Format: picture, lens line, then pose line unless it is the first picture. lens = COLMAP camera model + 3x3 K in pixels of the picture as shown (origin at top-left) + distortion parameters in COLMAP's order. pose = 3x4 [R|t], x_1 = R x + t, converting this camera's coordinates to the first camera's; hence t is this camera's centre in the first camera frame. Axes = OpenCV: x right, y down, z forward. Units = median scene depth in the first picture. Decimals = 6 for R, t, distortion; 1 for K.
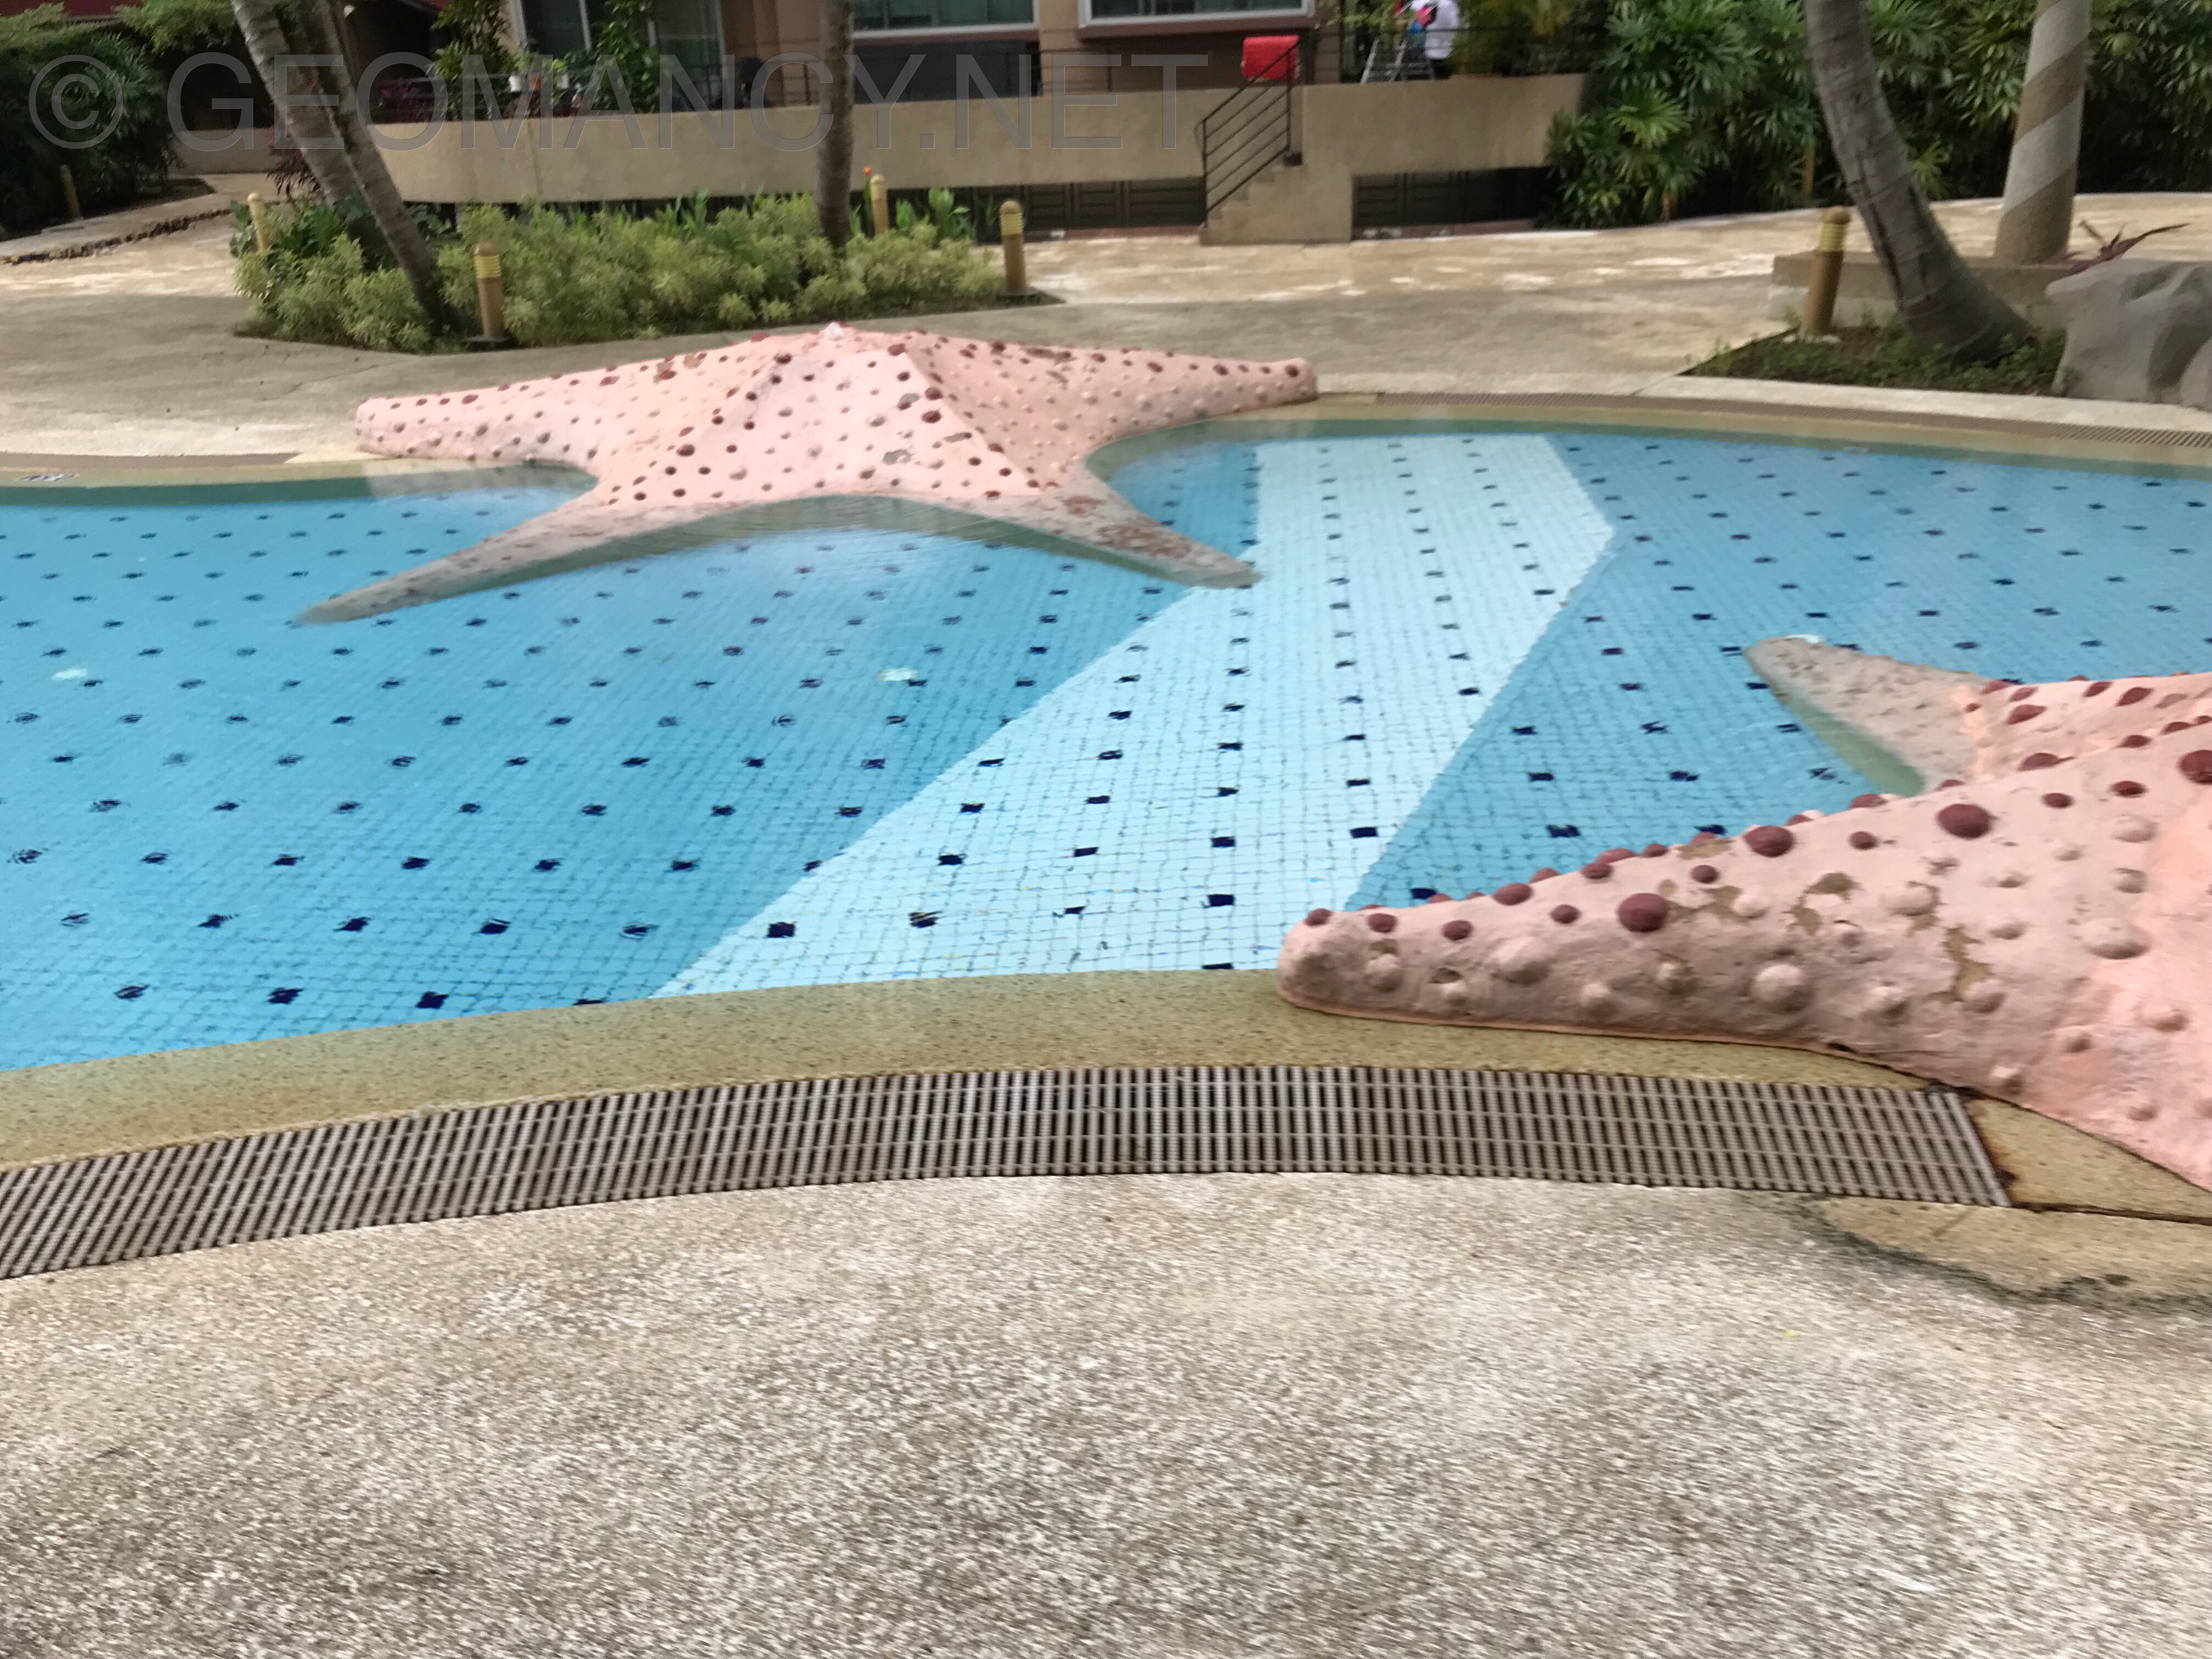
lens RADIAL K [[1828.6, 0, 1106.0], [0, 1828.6, 829.5], [0, 0, 1]] dist [0.027938, -0.010636]
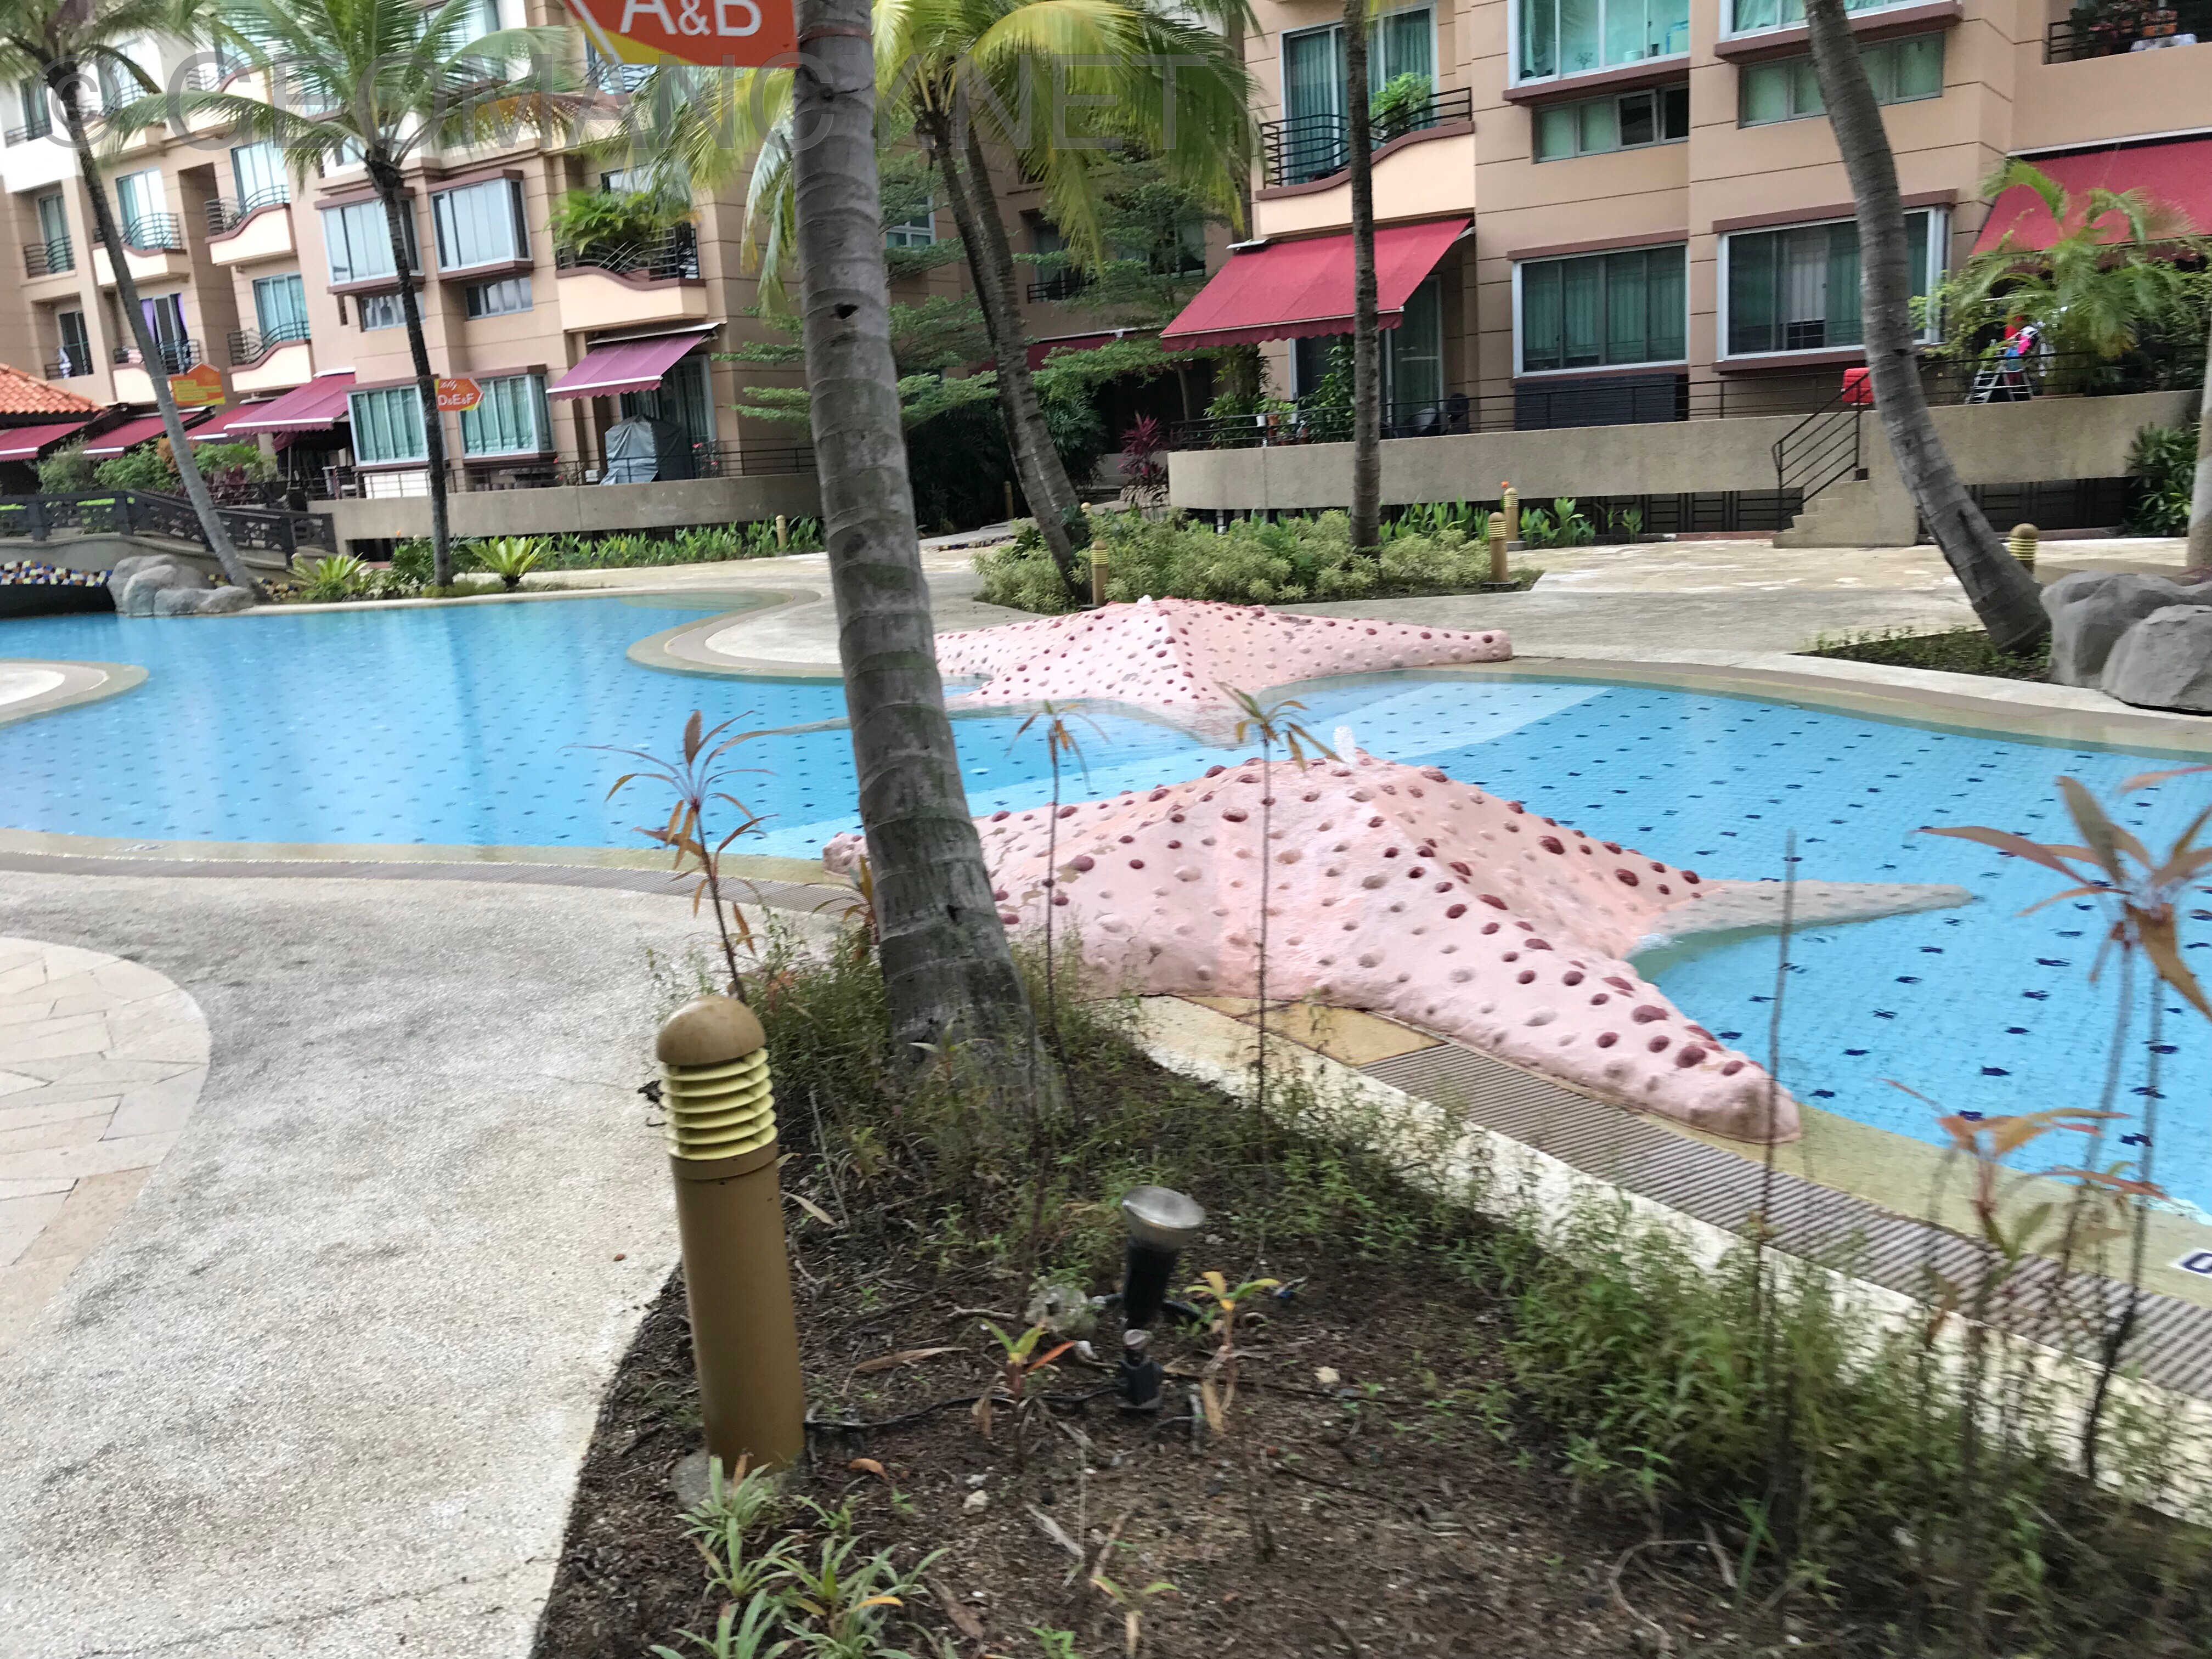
lens RADIAL K [[1784.1, 0, 1106.0], [0, 1784.1, 829.5], [0, 0, 1]] dist [-0.000612, 0.088817]
pose [[0.885001, 0.086978, -0.457393, 0.211749], [-0.153179, 0.982099, -0.109627, 0.034391], [0.439670, 0.167083, 0.882481, -0.119799]]
